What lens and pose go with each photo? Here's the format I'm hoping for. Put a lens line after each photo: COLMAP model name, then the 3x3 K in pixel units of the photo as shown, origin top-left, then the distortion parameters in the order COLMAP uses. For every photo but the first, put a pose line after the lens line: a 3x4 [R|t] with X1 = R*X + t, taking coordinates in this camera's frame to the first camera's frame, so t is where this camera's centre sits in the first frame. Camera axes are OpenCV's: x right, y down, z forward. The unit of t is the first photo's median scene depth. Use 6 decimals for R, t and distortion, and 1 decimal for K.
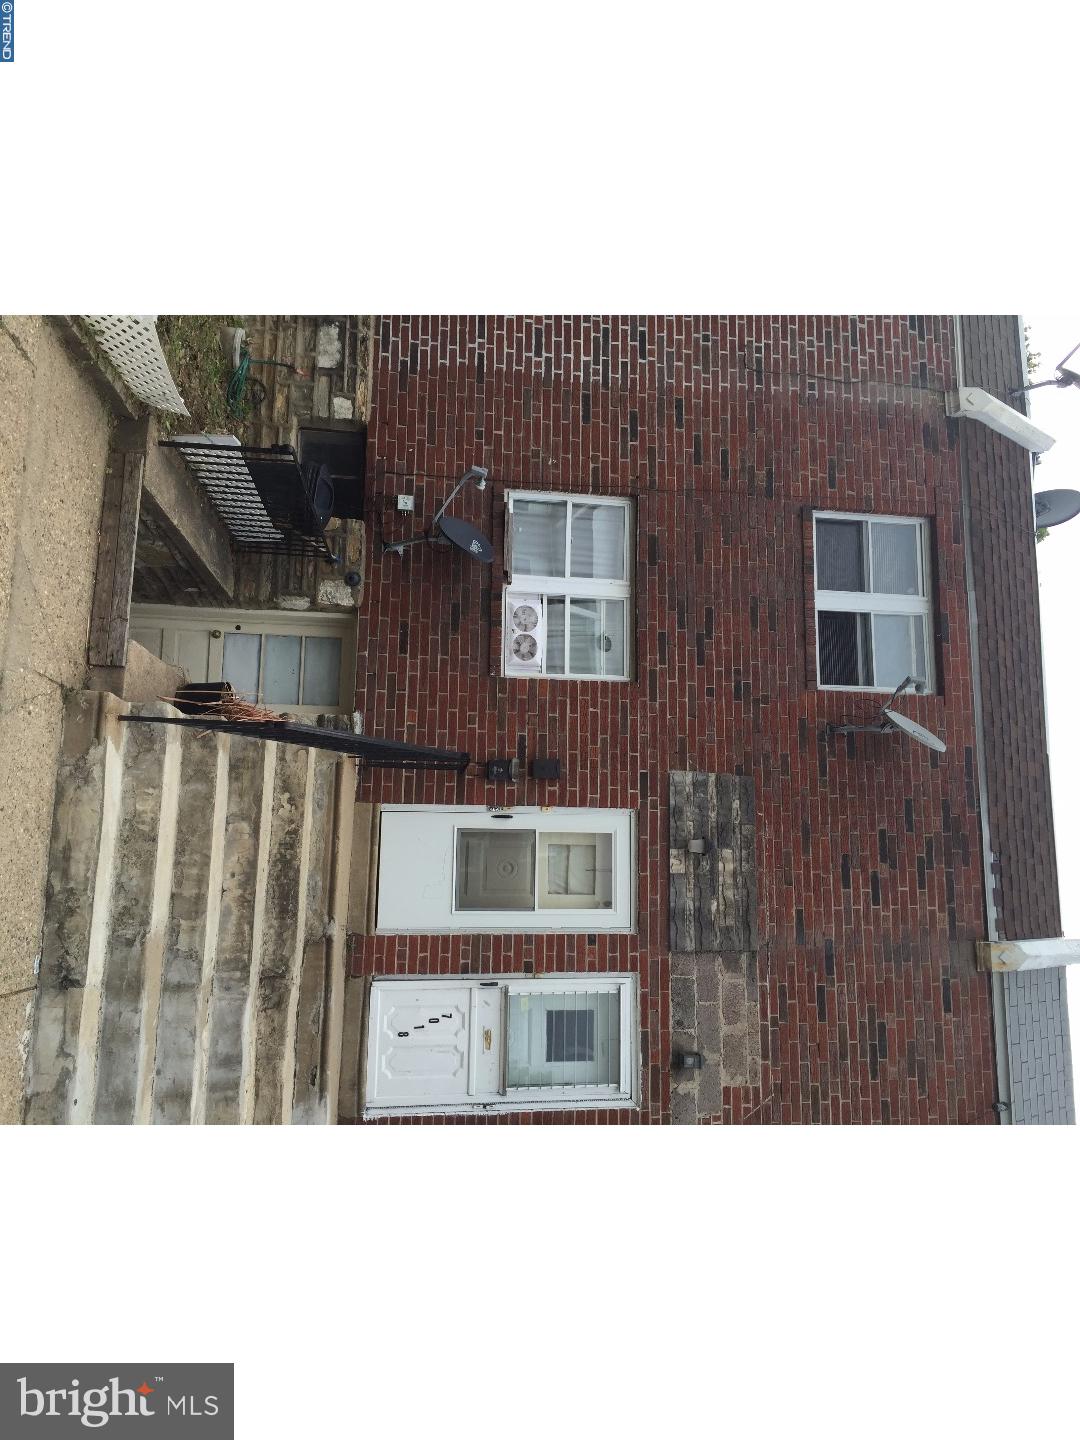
lens RADIAL K [[1063.5, 0, 576.8], [0, 1063.5, 652.4], [0, 0, 1]] dist [0.051044, -0.001314]
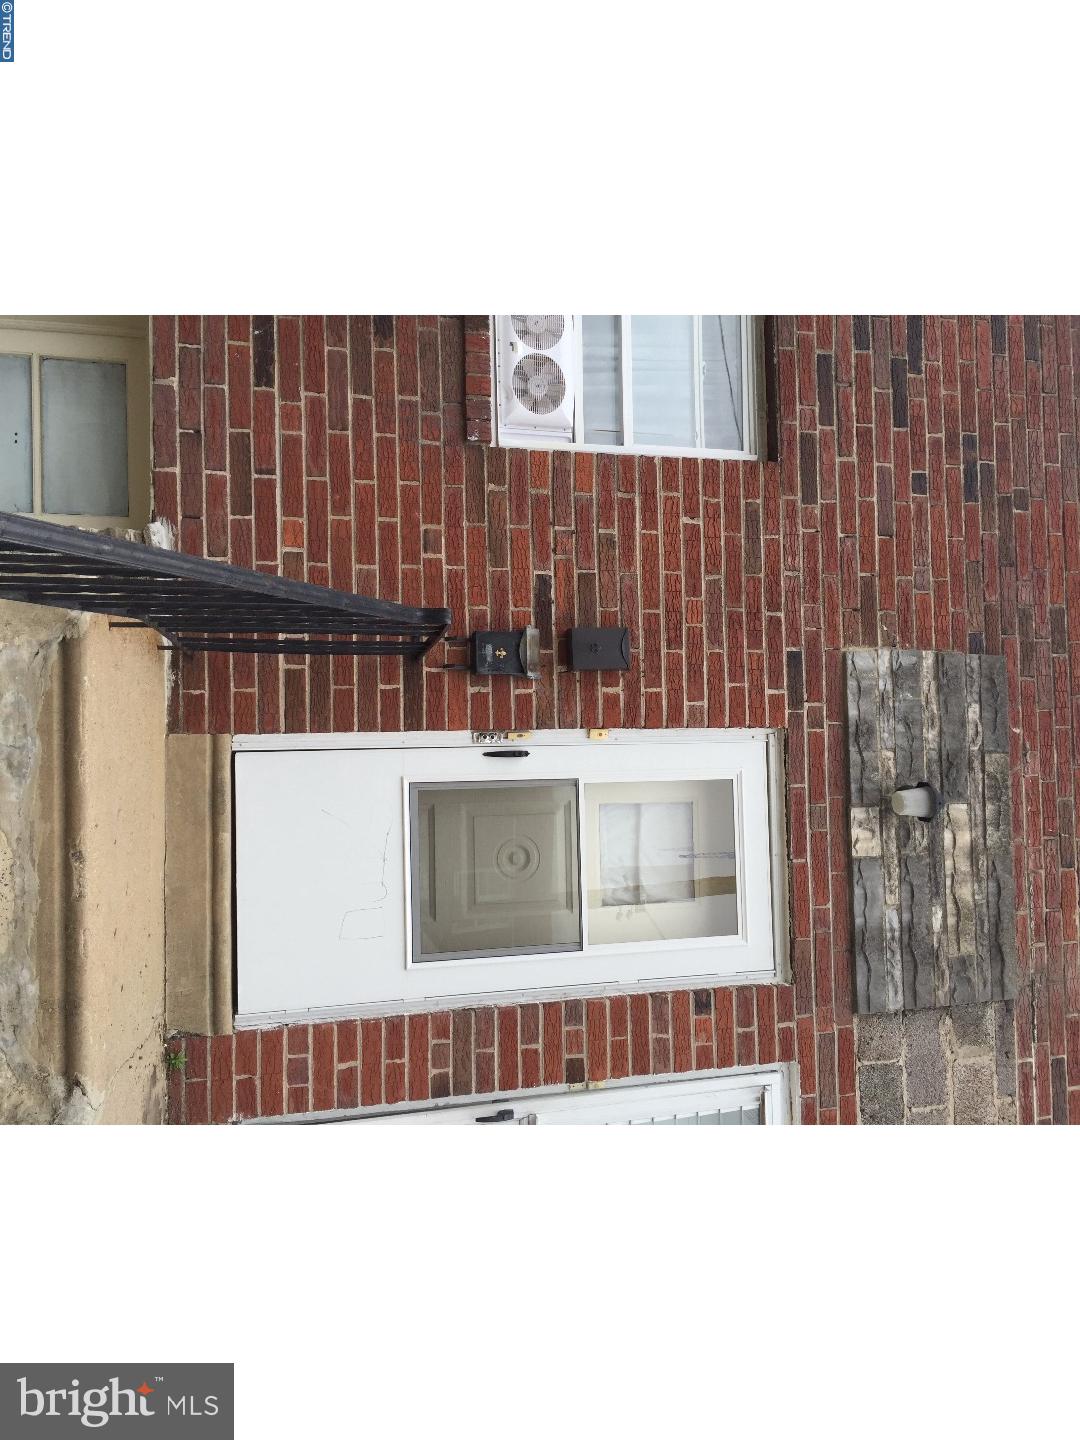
lens RADIAL K [[972.7, 0, 540.0], [0, 972.7, 720.0], [0, 0, 1]] dist [0.041048, -0.001690]
pose [[0.998263, -0.022854, 0.054300, -0.076878], [0.012684, 0.983450, 0.180733, 0.063332], [-0.057532, -0.179731, 0.982032, 0.581734]]
